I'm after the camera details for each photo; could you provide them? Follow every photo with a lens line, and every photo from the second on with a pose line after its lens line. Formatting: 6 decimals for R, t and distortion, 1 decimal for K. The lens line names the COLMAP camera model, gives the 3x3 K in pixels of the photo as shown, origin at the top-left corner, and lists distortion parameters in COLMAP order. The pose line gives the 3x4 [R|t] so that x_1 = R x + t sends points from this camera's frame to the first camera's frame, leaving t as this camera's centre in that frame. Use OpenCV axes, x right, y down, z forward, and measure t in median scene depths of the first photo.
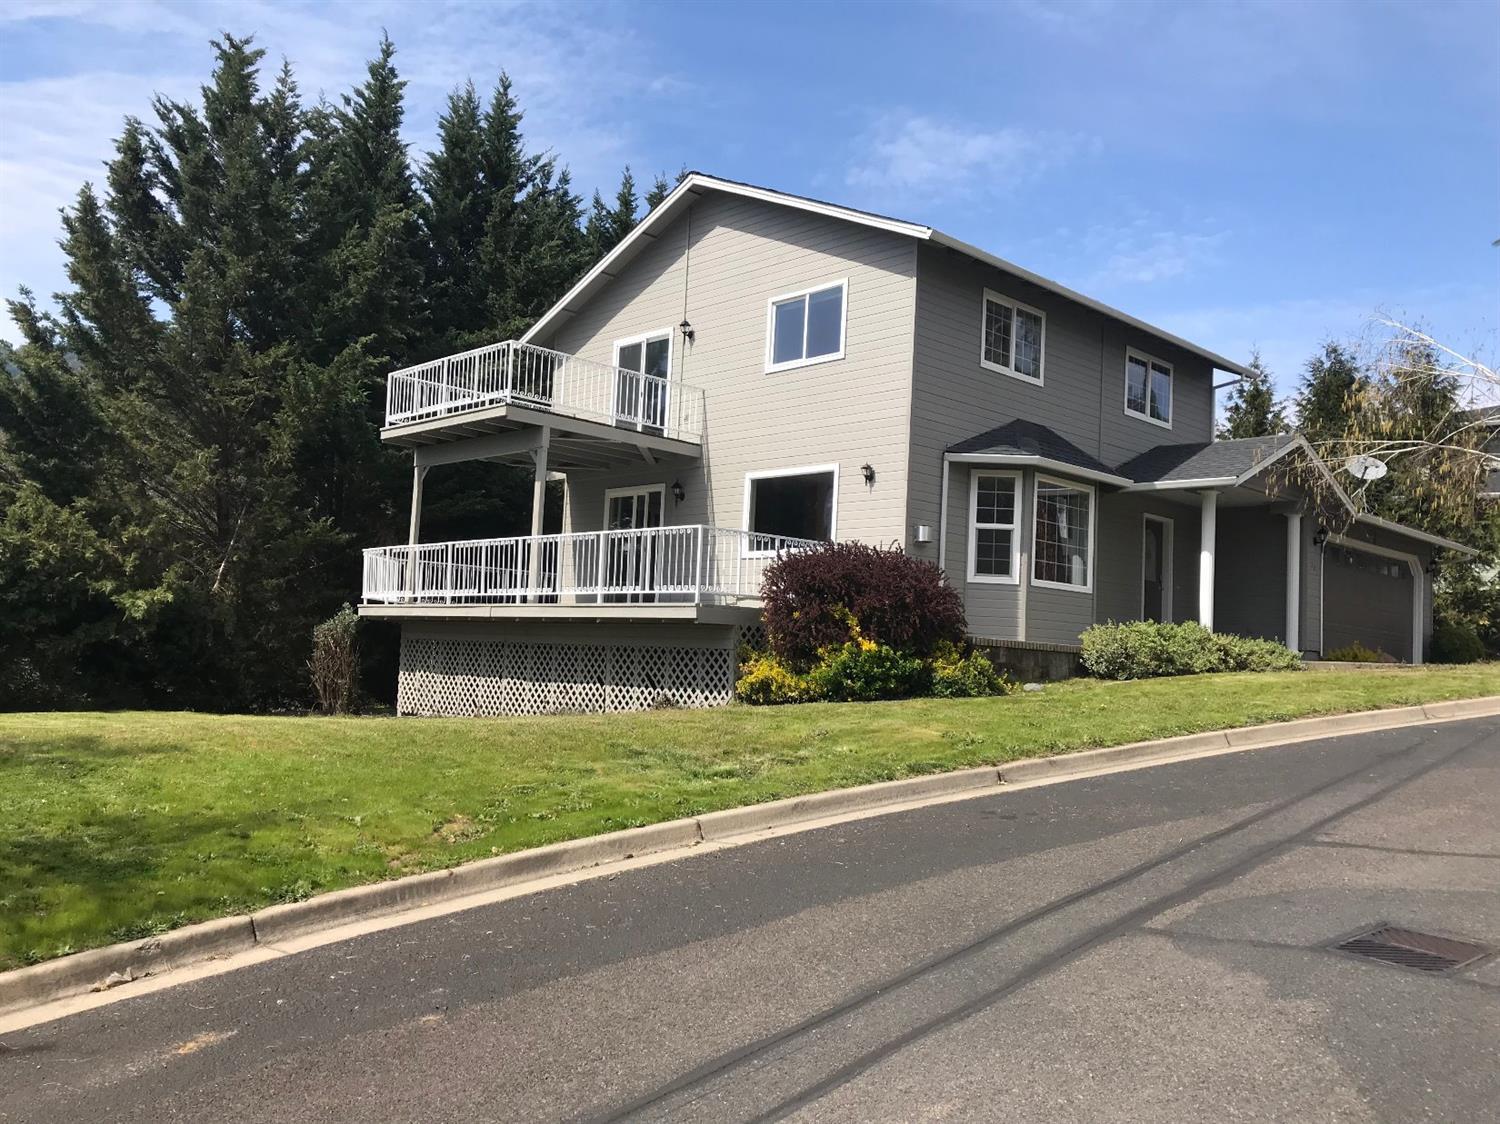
lens RADIAL K [[1215.7, 0, 750.0], [0, 1215.7, 562.0], [0, 0, 1]] dist [0.273607, 0.000094]
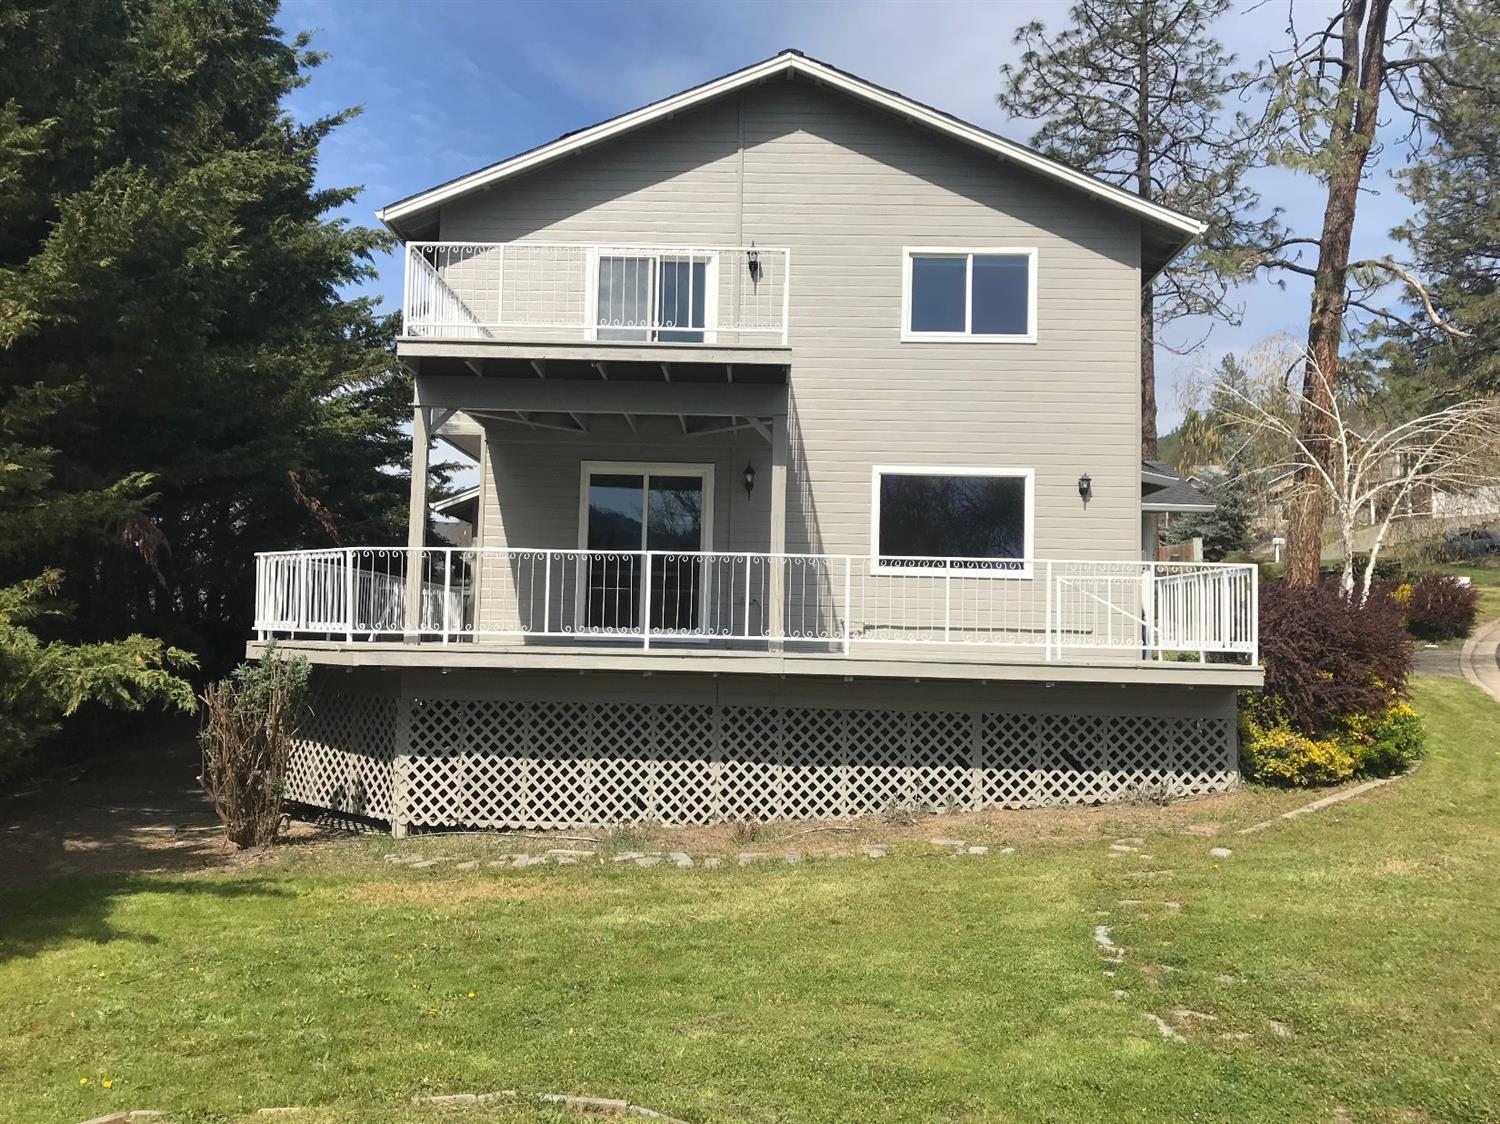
lens RADIAL K [[1226.5, 0, 750.0], [0, 1226.5, 562.0], [0, 0, 1]] dist [0.109859, 0.000443]
pose [[0.686824, 0.019178, 0.726571, -0.625359], [-0.041887, 0.999035, 0.013227, -0.019490], [-0.725616, -0.039518, 0.686964, 0.524624]]
